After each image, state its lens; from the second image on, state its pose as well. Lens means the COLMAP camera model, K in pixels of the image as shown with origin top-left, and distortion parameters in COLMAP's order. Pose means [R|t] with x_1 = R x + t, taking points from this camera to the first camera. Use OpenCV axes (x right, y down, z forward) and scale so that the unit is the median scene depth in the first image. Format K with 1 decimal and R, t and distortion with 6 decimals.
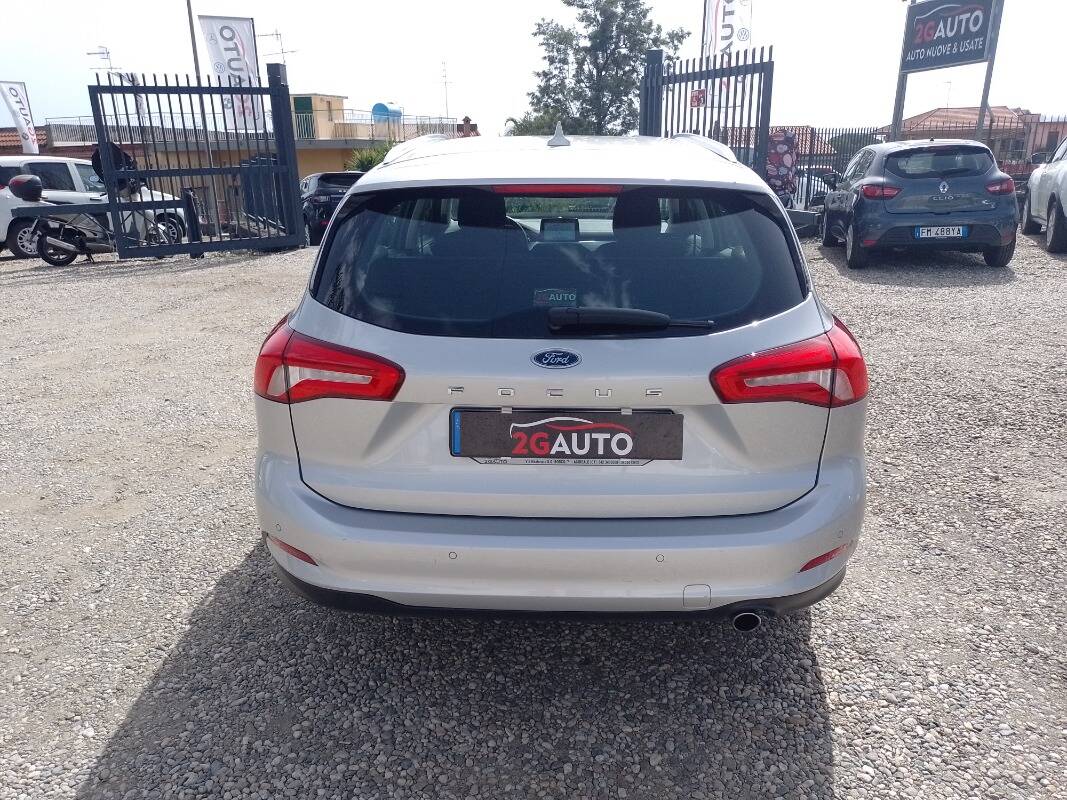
lens RADIAL K [[783.5, 0, 531.0], [0, 783.5, 398.7], [0, 0, 1]] dist [0.020671, -0.027417]
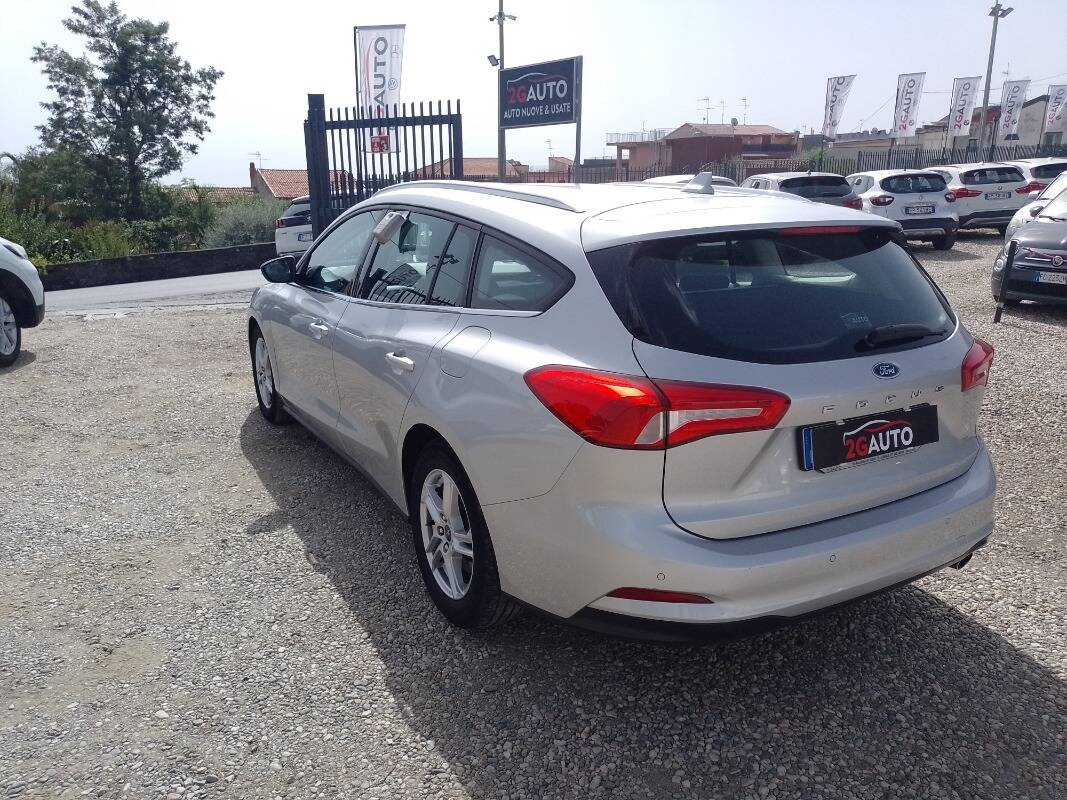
lens RADIAL K [[783.5, 0, 533.0], [0, 783.5, 402.1], [0, 0, 1]] dist [0.020671, -0.027417]
pose [[0.848736, -0.129924, 0.512608, -0.131884], [0.153517, 0.988139, -0.003731, -0.010392], [-0.506044, 0.081861, 0.858614, 0.031890]]
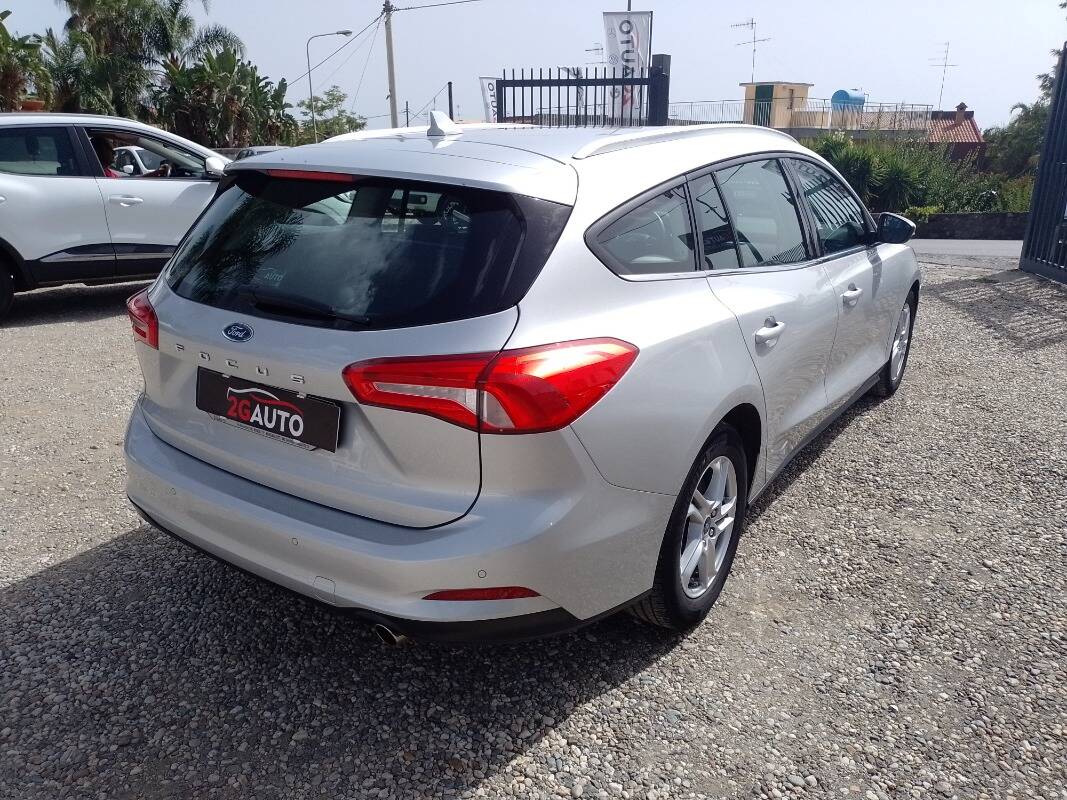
lens RADIAL K [[783.5, 0, 525.3], [0, 783.5, 399.3], [0, 0, 1]] dist [0.020671, -0.027417]
pose [[0.843399, 0.180986, -0.505888, 0.117292], [-0.174119, 0.982813, 0.061325, -0.012142], [0.508293, 0.036363, 0.860416, 0.035003]]
